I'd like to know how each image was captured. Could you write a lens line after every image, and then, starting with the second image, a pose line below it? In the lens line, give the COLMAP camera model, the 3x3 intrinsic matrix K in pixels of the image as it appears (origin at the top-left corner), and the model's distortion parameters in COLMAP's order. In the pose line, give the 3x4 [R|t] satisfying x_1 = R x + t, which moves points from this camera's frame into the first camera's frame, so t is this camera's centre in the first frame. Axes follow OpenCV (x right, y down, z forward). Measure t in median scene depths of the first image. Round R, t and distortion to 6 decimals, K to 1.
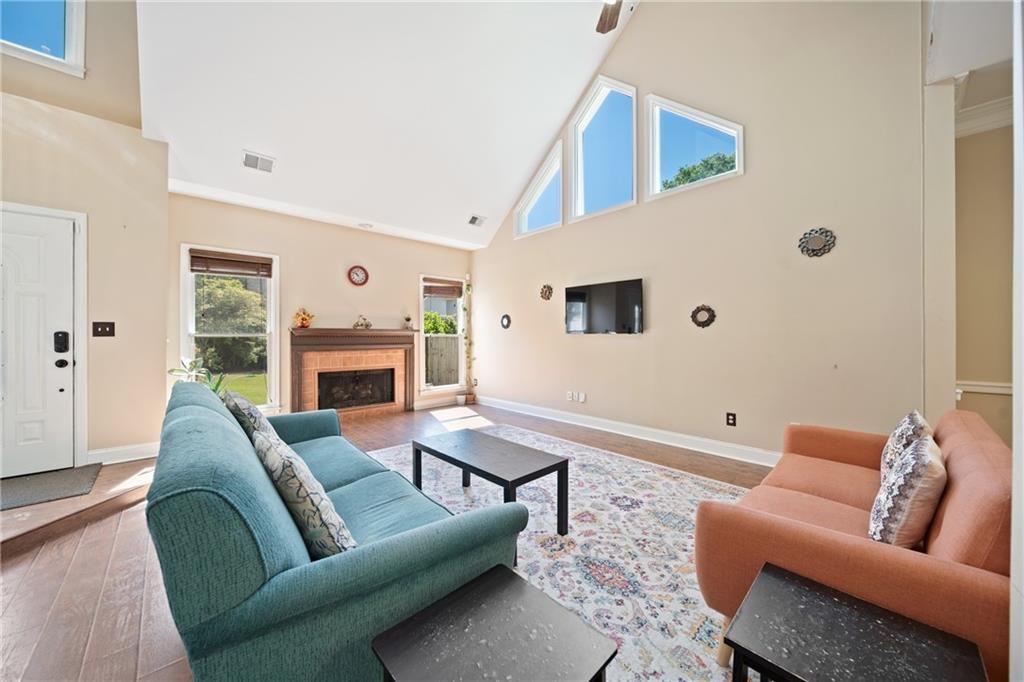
lens RADIAL K [[365.7, 0, 505.9], [0, 365.7, 326.5], [0, 0, 1]] dist [0.001116, -0.000941]
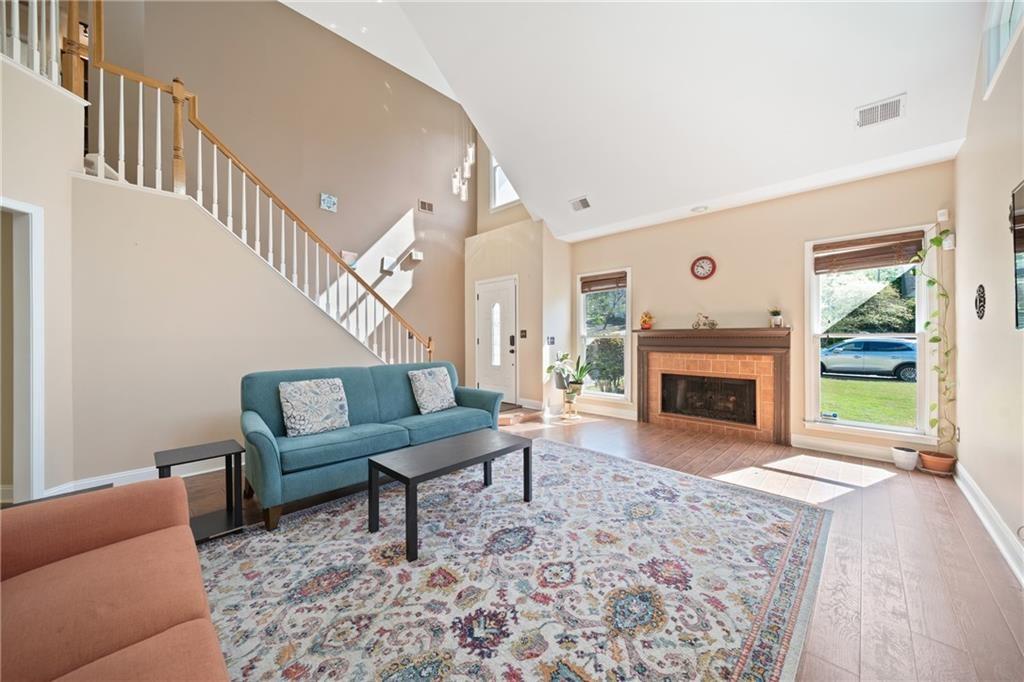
lens RADIAL K [[365.7, 0, 511.9], [0, 365.7, 335.1], [0, 0, 1]] dist [0.001116, -0.000941]
pose [[0.050497, -0.006641, -0.998702, 0.571852], [0.028737, 0.999574, -0.005194, 0.015973], [0.998311, -0.028438, 0.050666, 0.652899]]
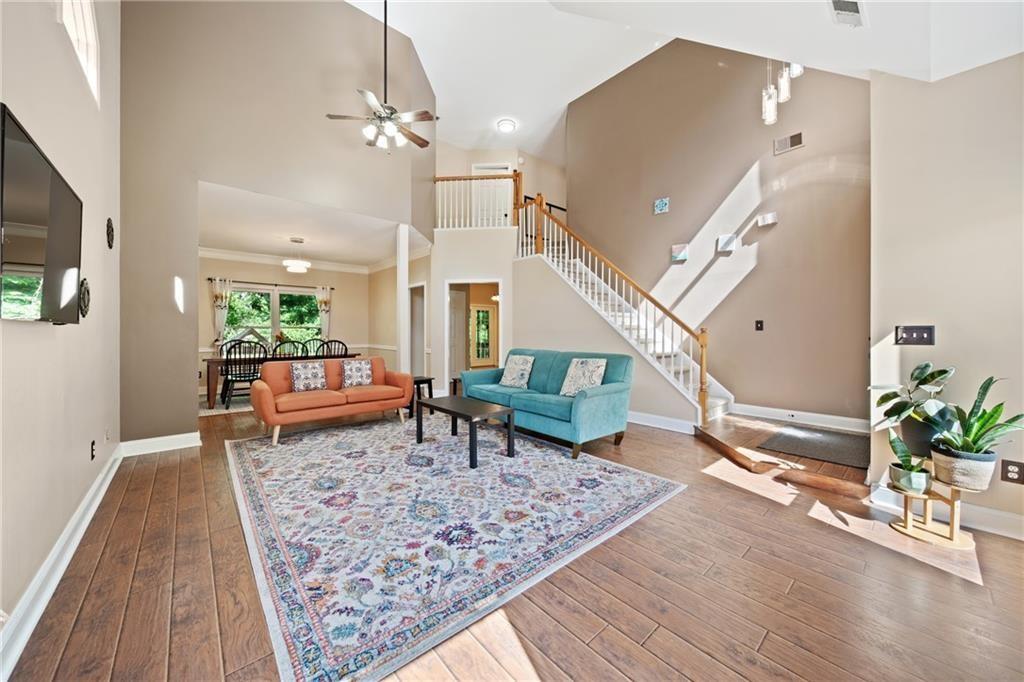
lens RADIAL K [[365.7, 0, 510.0], [0, 365.7, 342.2], [0, 0, 1]] dist [0.001116, -0.000941]
pose [[-0.999542, -0.002755, 0.030121, -0.173897], [-0.002545, 0.999972, 0.007010, 0.038039], [-0.030140, 0.006930, -0.999522, 1.466308]]
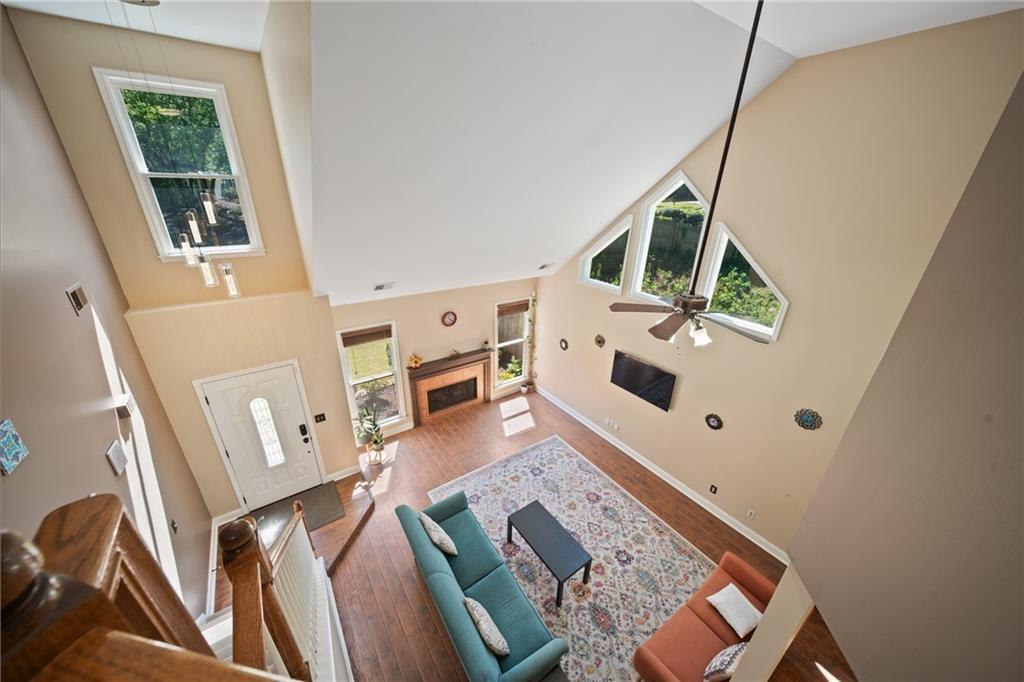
lens RADIAL K [[365.7, 0, 503.7], [0, 365.7, 332.1], [0, 0, 1]] dist [0.001116, -0.000941]
pose [[0.989557, 0.074360, -0.123478, -0.075156], [-0.018291, 0.914513, 0.404142, -0.796555], [0.142975, -0.397663, 0.906323, -0.177669]]
